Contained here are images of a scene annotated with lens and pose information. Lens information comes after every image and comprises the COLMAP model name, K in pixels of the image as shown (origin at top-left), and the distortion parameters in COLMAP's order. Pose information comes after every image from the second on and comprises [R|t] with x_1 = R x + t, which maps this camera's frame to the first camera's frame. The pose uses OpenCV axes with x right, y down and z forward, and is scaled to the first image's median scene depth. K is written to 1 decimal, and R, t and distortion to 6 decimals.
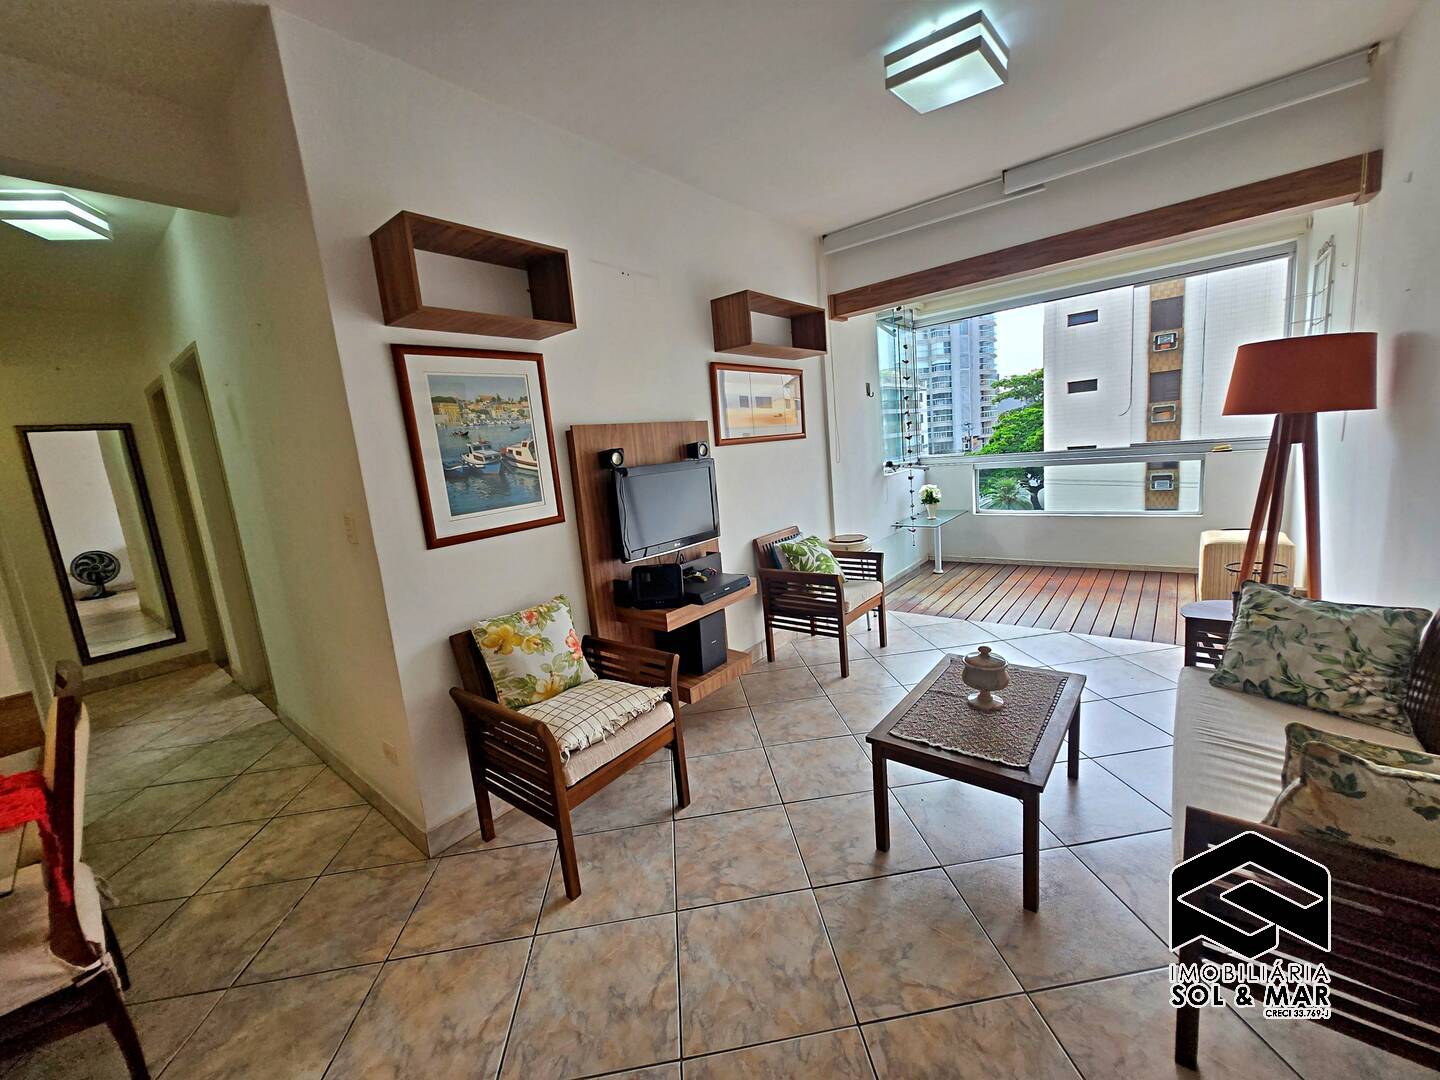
lens RADIAL K [[565.8, 0, 724.2], [0, 565.8, 532.8], [0, 0, 1]] dist [-0.000289, 0.000279]
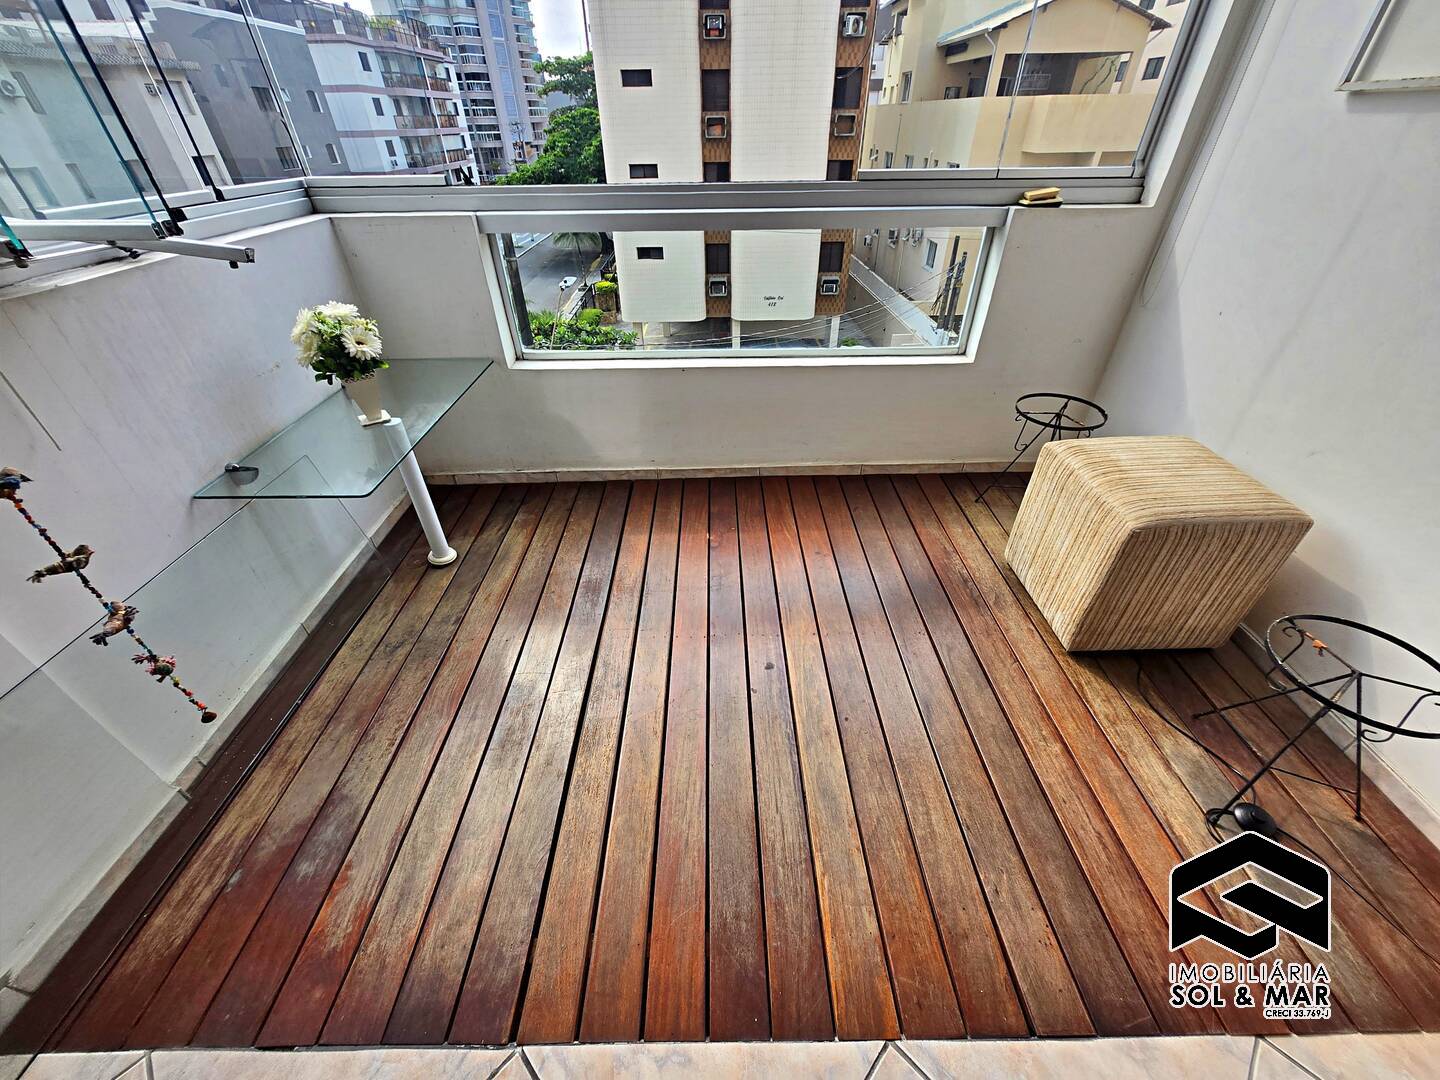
lens RADIAL K [[565.8, 0, 724.2], [0, 565.8, 532.8], [0, 0, 1]] dist [-0.000289, 0.000279]
pose [[0.769239, -0.306713, 0.560534, 0.087774], [0.038811, 0.898067, 0.438143, -0.026855], [-0.637781, -0.315282, 0.702732, 0.174603]]
